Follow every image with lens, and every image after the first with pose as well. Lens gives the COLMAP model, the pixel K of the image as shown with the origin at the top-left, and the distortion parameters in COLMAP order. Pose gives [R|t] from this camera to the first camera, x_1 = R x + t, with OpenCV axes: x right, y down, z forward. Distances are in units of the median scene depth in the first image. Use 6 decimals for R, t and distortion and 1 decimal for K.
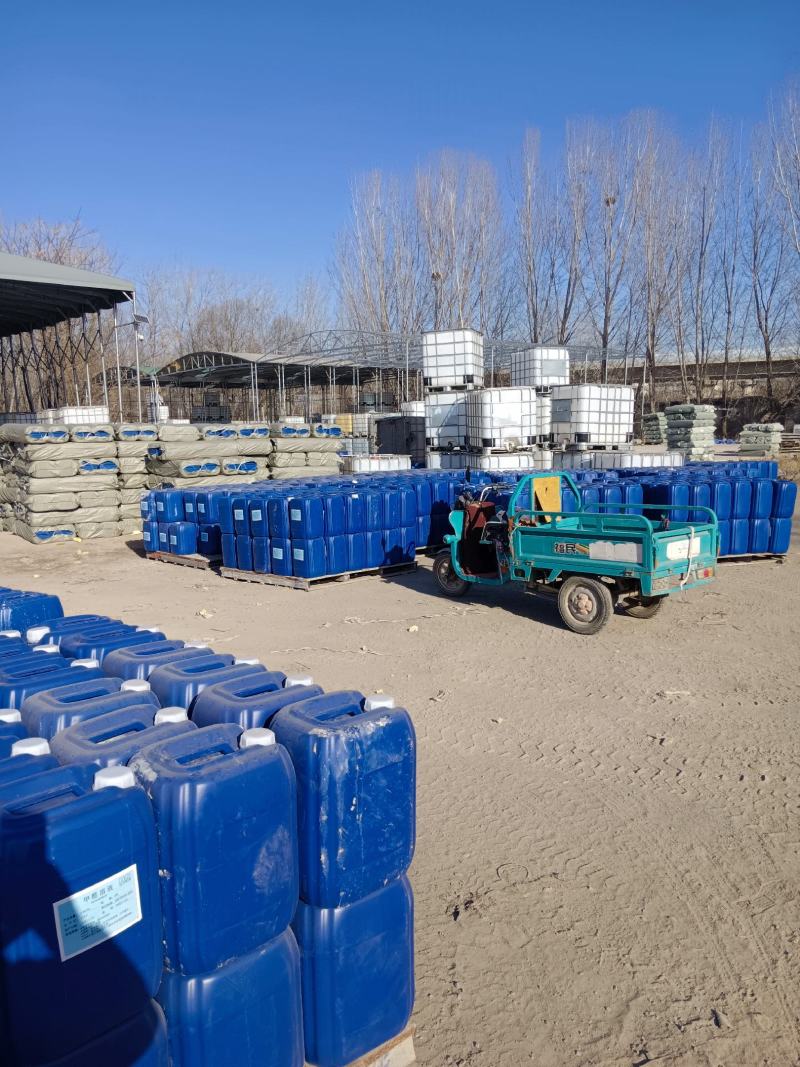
lens RADIAL K [[811.3, 0, 404.6], [0, 811.3, 559.2], [0, 0, 1]] dist [0.084280, -0.161448]
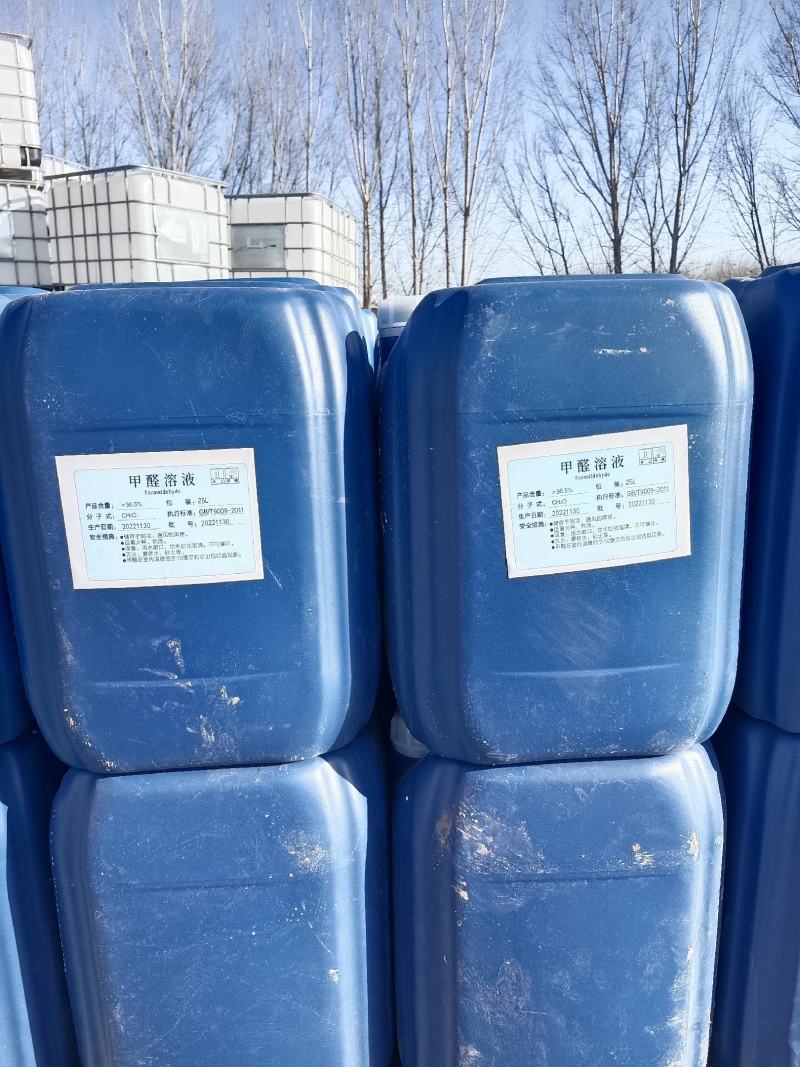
lens RADIAL K [[835.1, 0, 399.4], [0, 835.1, 563.1], [0, 0, 1]] dist [0.097312, -0.191818]
pose [[0.686015, -0.152194, 0.711492, -0.143745], [0.098731, 0.988305, 0.116211, -0.035751], [-0.720858, -0.009476, 0.693018, 0.535618]]
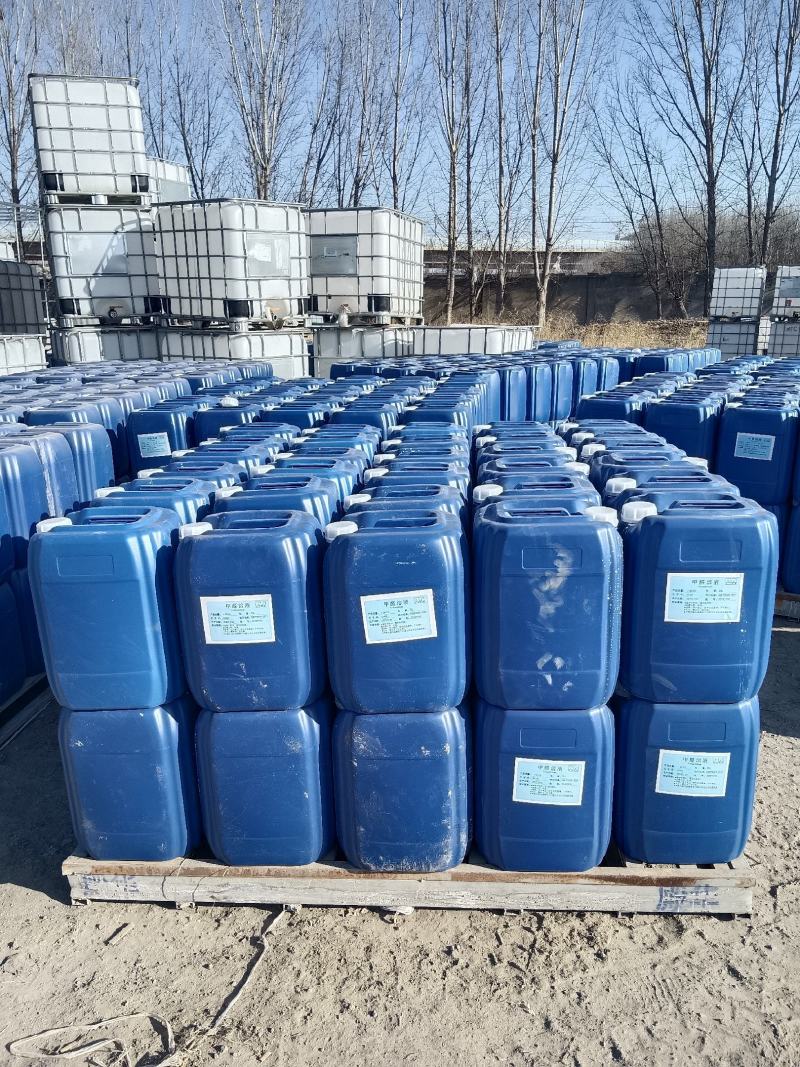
lens RADIAL K [[811.3, 0, 404.6], [0, 811.3, 559.2], [0, 0, 1]] dist [0.084280, -0.161448]
pose [[0.750122, -0.179376, 0.636508, -0.170445], [0.095527, 0.981806, 0.164108, -0.055987], [-0.654364, -0.062297, 0.753609, 0.481872]]
